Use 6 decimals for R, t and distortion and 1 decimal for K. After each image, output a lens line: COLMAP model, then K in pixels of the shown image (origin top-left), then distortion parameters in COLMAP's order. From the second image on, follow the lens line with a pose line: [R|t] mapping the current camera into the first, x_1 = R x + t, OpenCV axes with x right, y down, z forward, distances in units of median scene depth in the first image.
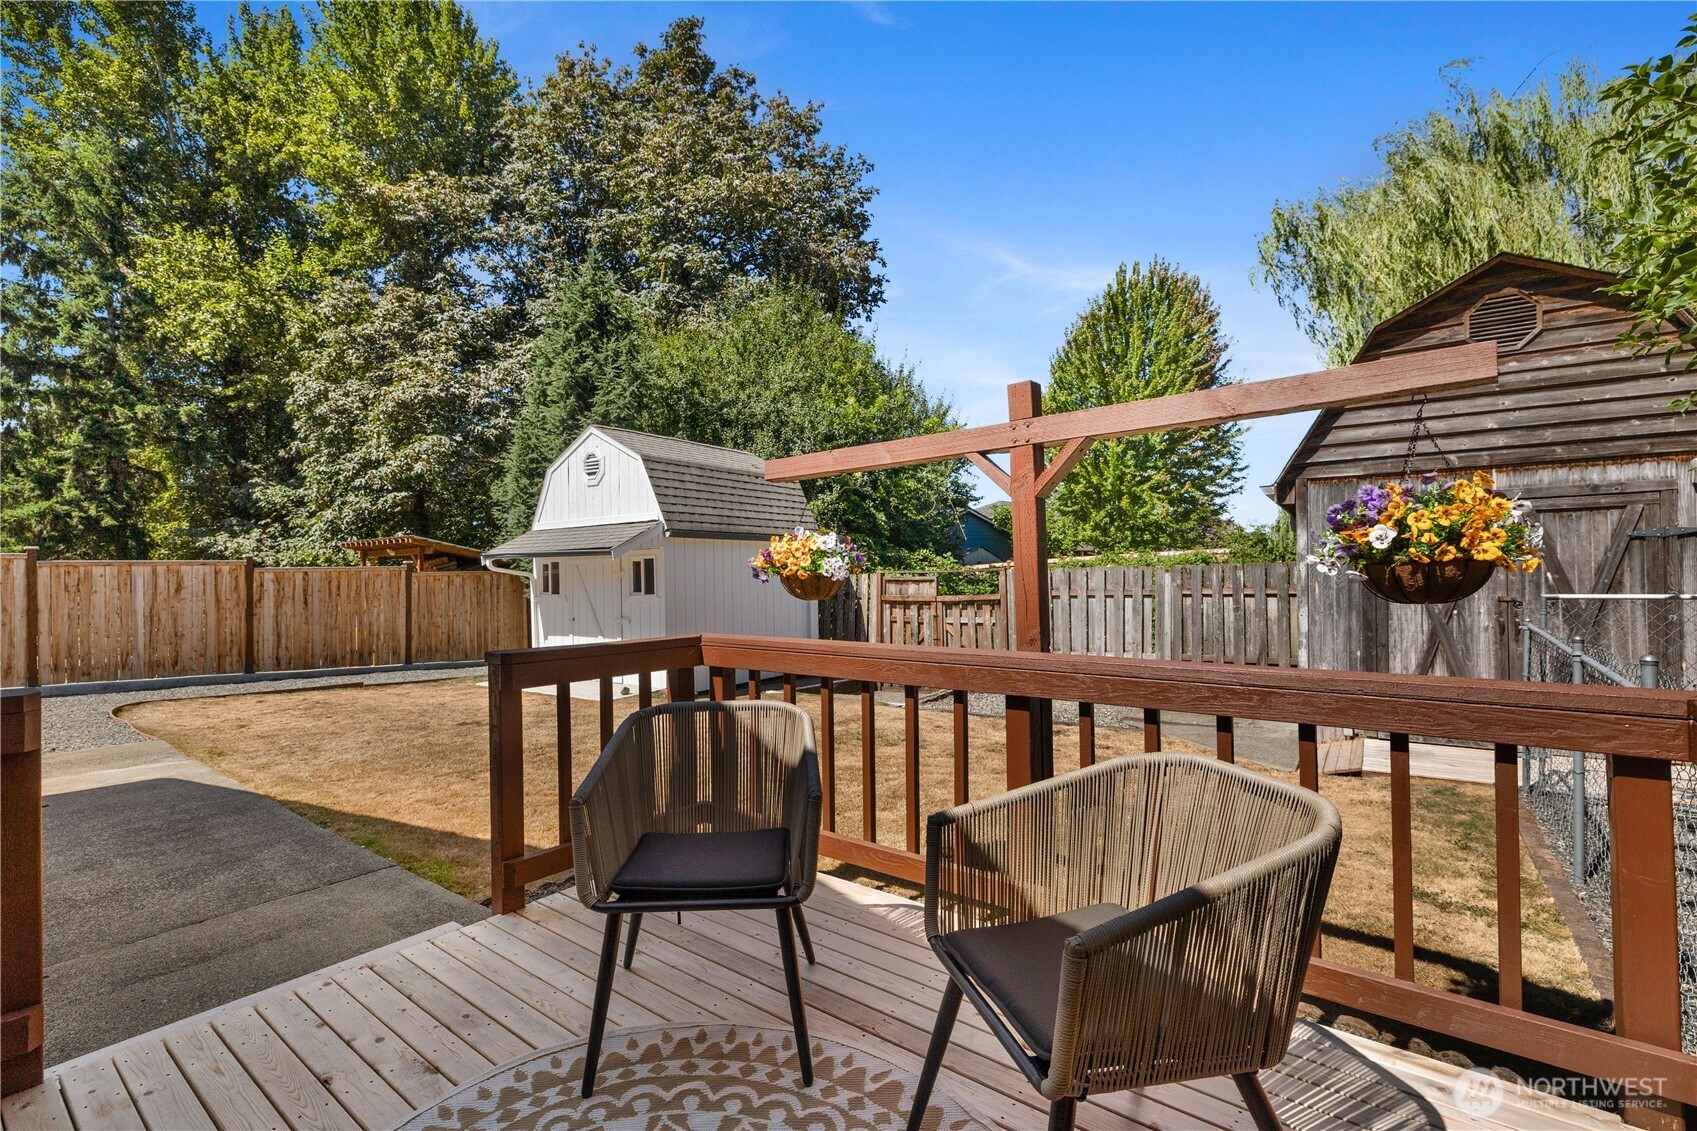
lens RADIAL K [[751.4, 0, 841.6], [0, 751.4, 566.7], [0, 0, 1]] dist [0.010239, -0.000311]
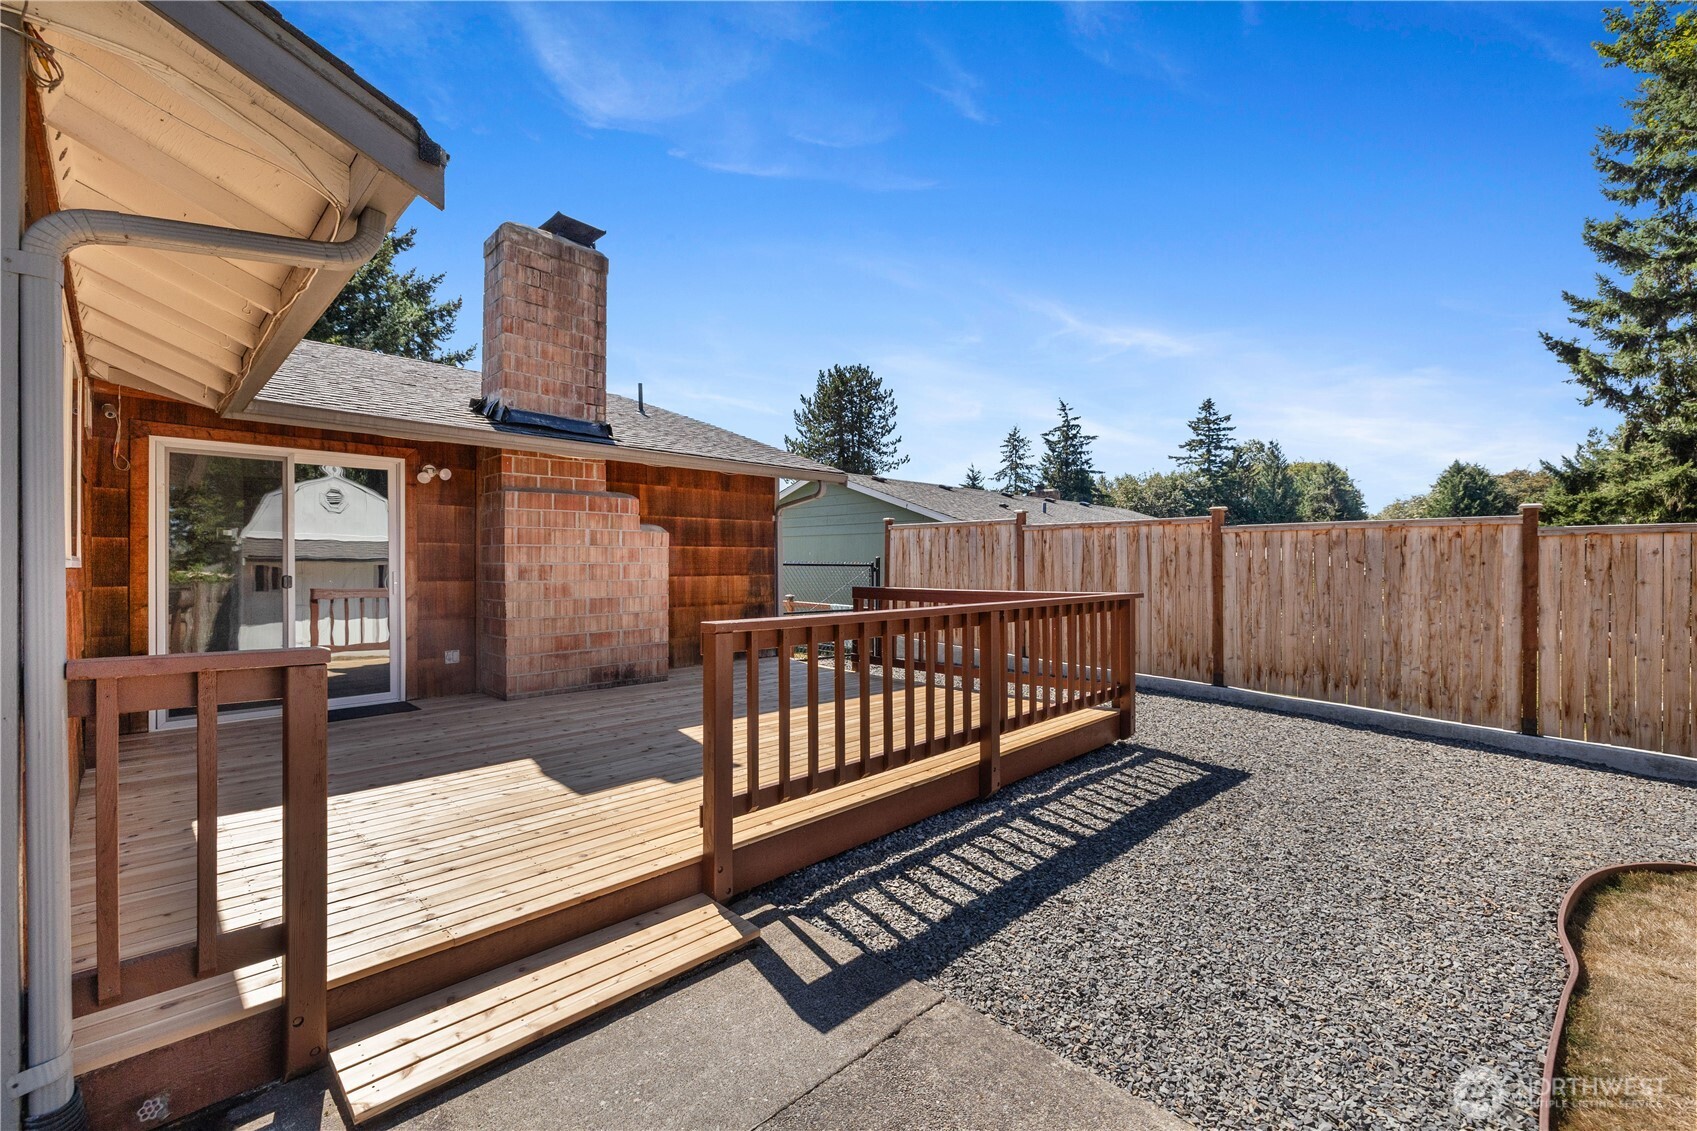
lens RADIAL K [[724.3, 0, 830.5], [0, 724.3, 557.6], [0, 0, 1]] dist [0.002253, 0.000160]
pose [[-0.124664, 0.008515, -0.992163, -0.199667], [0.000777, 0.999964, 0.008484, 0.005571], [0.992199, 0.000287, -0.124666, 0.244883]]
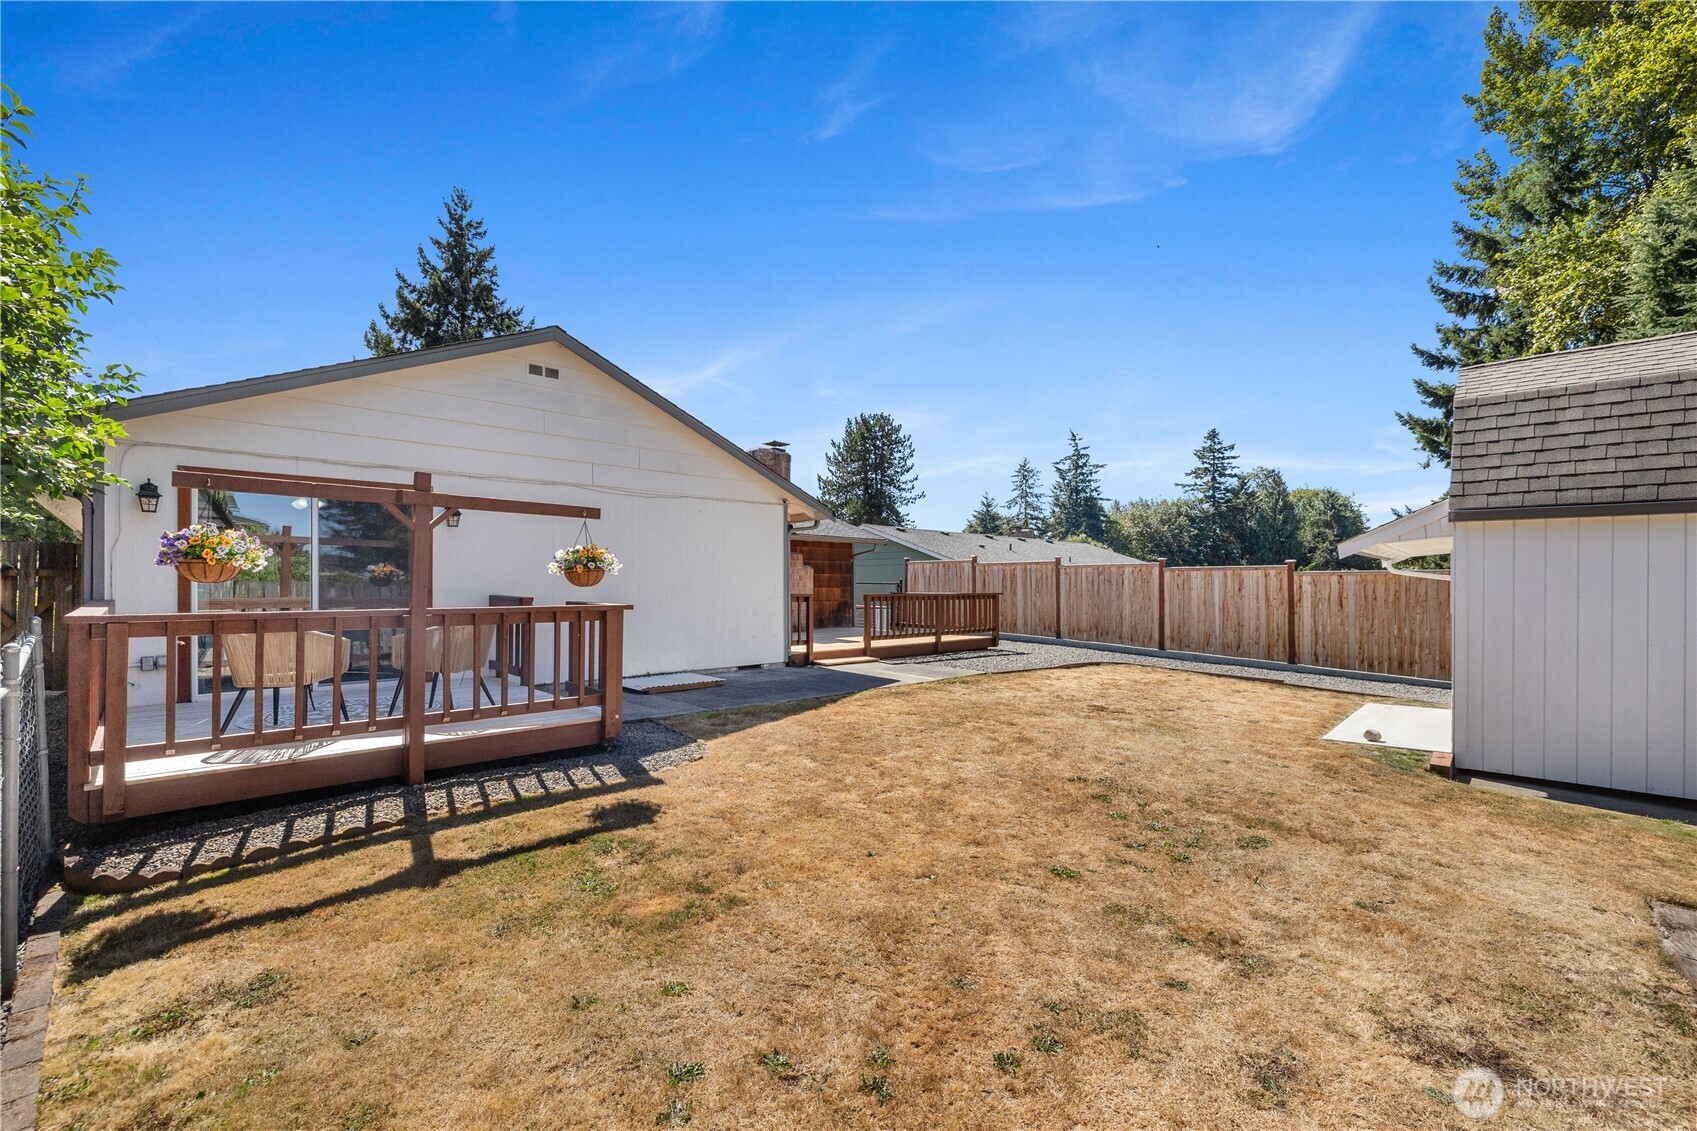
lens RADIAL K [[724.3, 0, 845.3], [0, 724.3, 573.4], [0, 0, 1]] dist [0.002253, 0.000160]
pose [[-0.129456, -0.000947, -0.991585, 0.215233], [-0.000399, 1.000000, -0.000903, 0.003022], [0.991585, 0.000278, -0.129456, 0.263025]]
